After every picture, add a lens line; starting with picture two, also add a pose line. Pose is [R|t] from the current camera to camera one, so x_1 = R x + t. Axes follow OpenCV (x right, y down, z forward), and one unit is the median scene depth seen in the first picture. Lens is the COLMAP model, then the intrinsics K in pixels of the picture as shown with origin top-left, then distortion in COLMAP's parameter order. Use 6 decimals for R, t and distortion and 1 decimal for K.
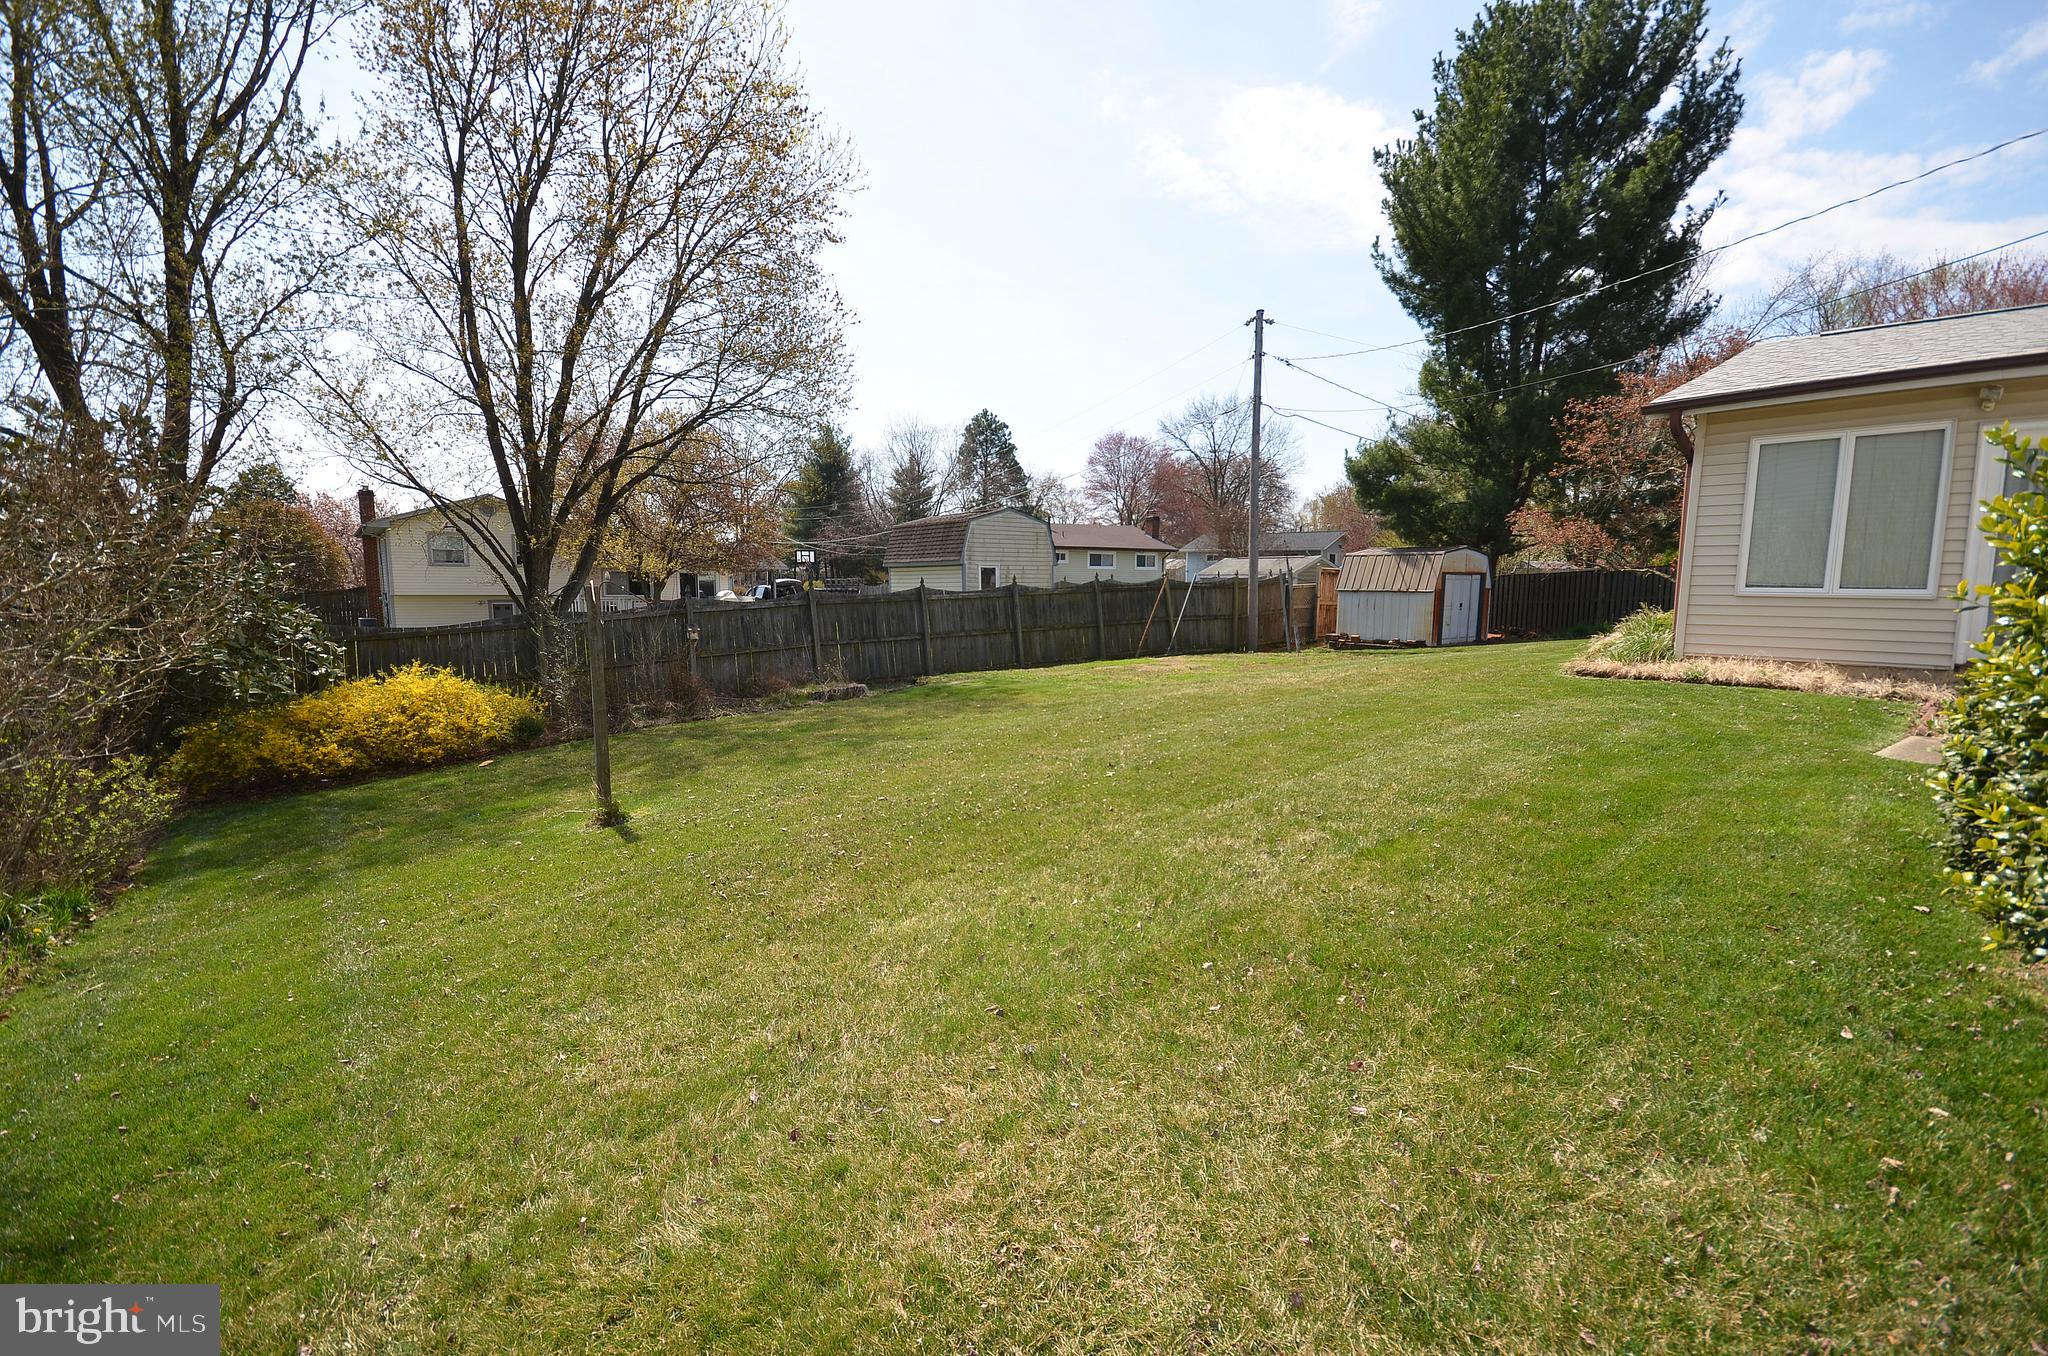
lens RADIAL K [[913.3, 0, 1030.1], [0, 913.3, 704.3], [0, 0, 1]] dist [0.004304, -0.005769]
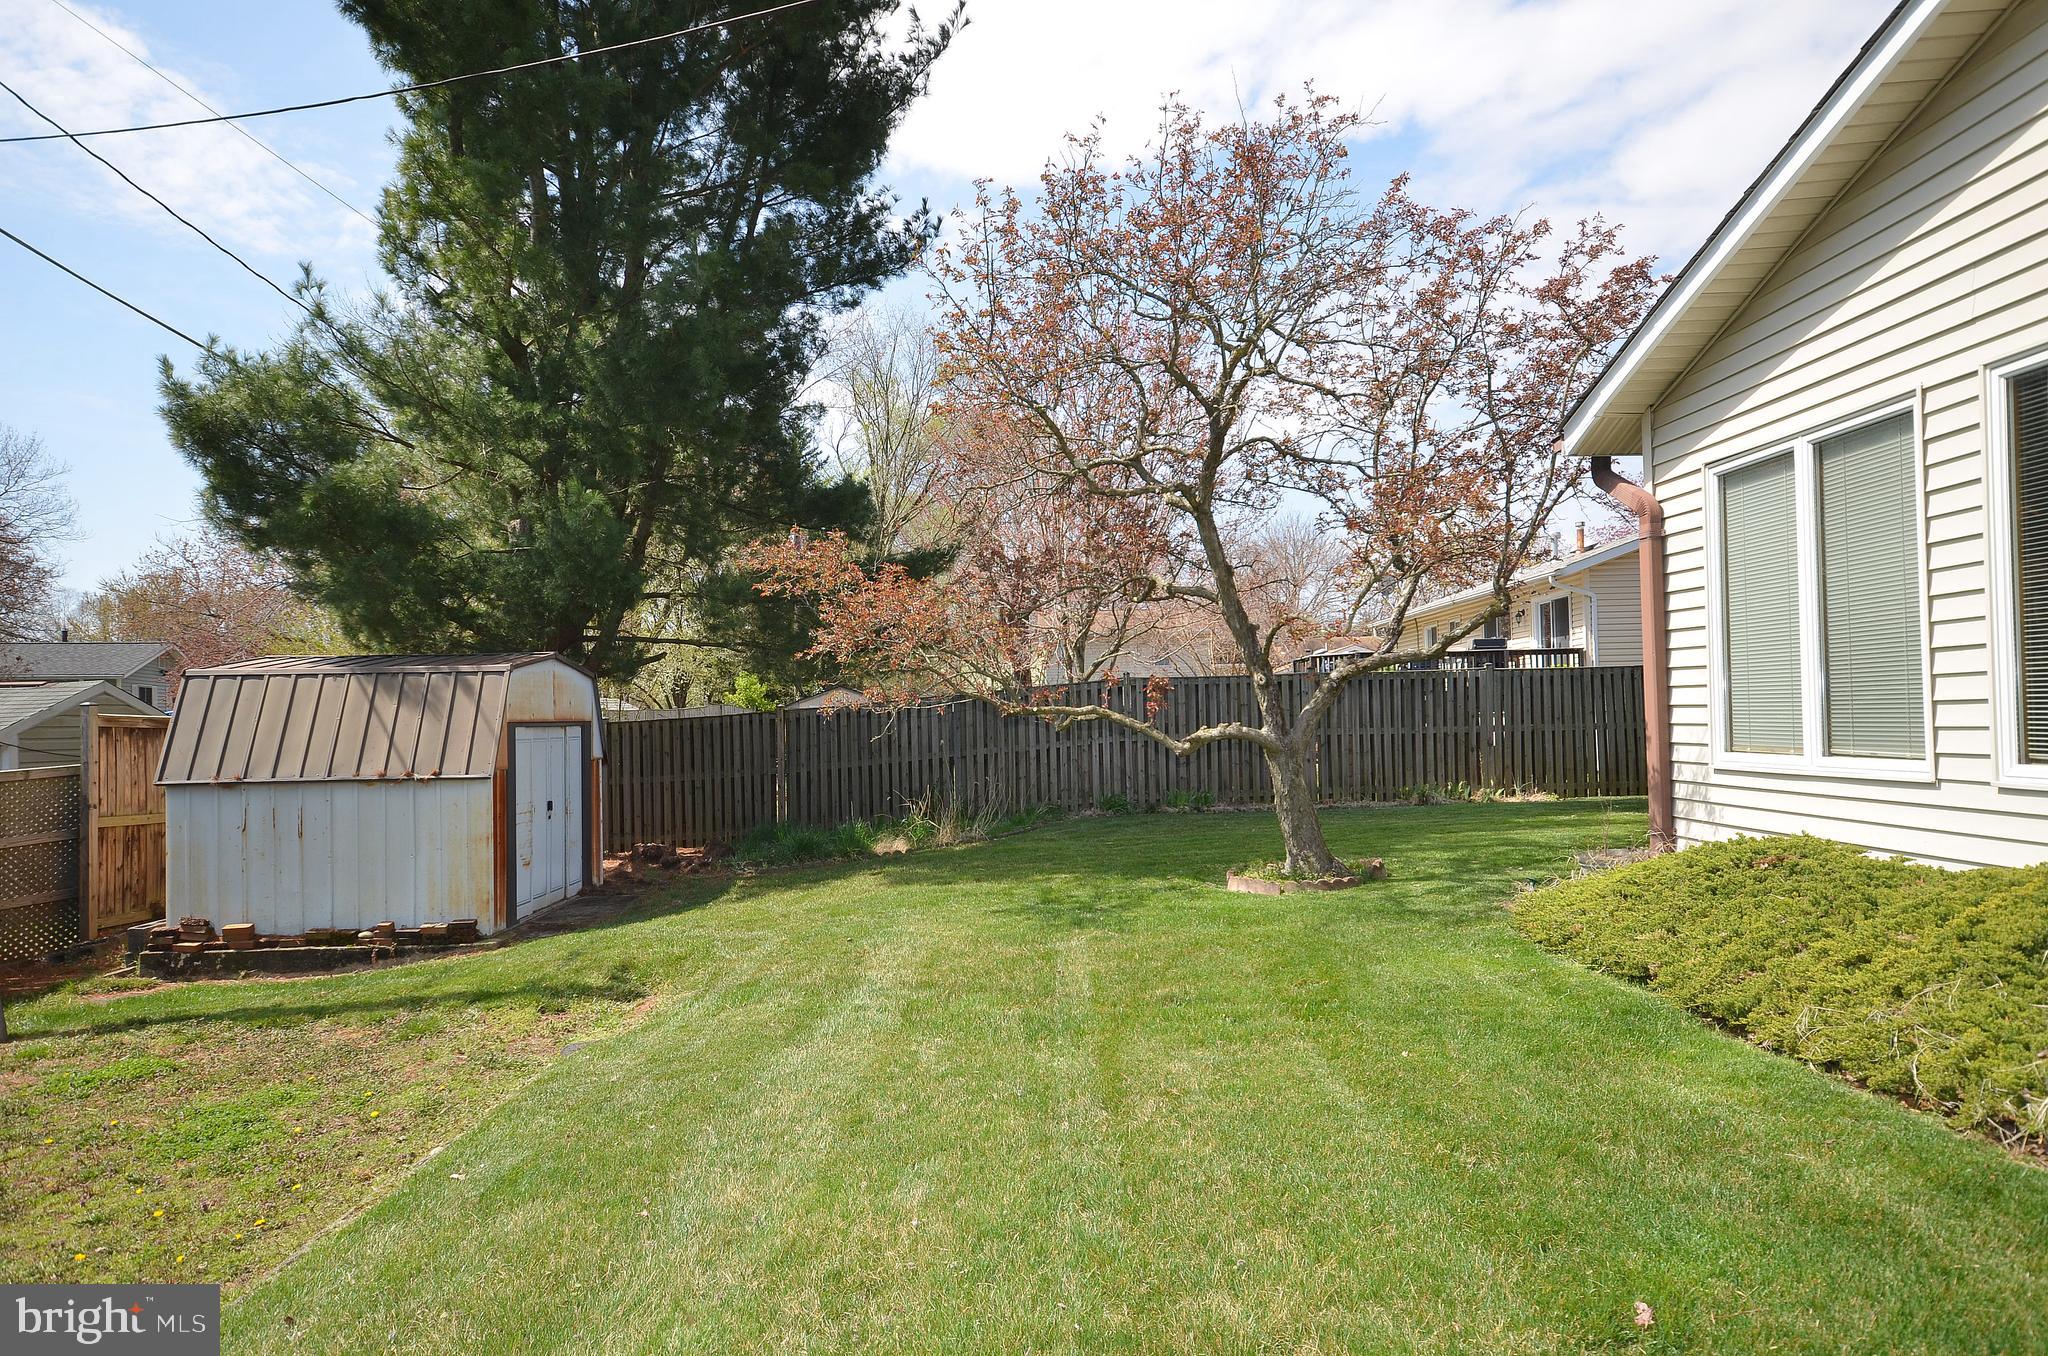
lens RADIAL K [[1237.7, 0, 1067.1], [0, 1237.7, 707.7], [0, 0, 1]] dist [0.004035, 0.003772]
pose [[0.583876, -0.000556, 0.811843, 0.180527], [0.136622, 0.985805, -0.097583, -0.069757], [-0.800265, 0.167892, 0.575664, 0.527596]]
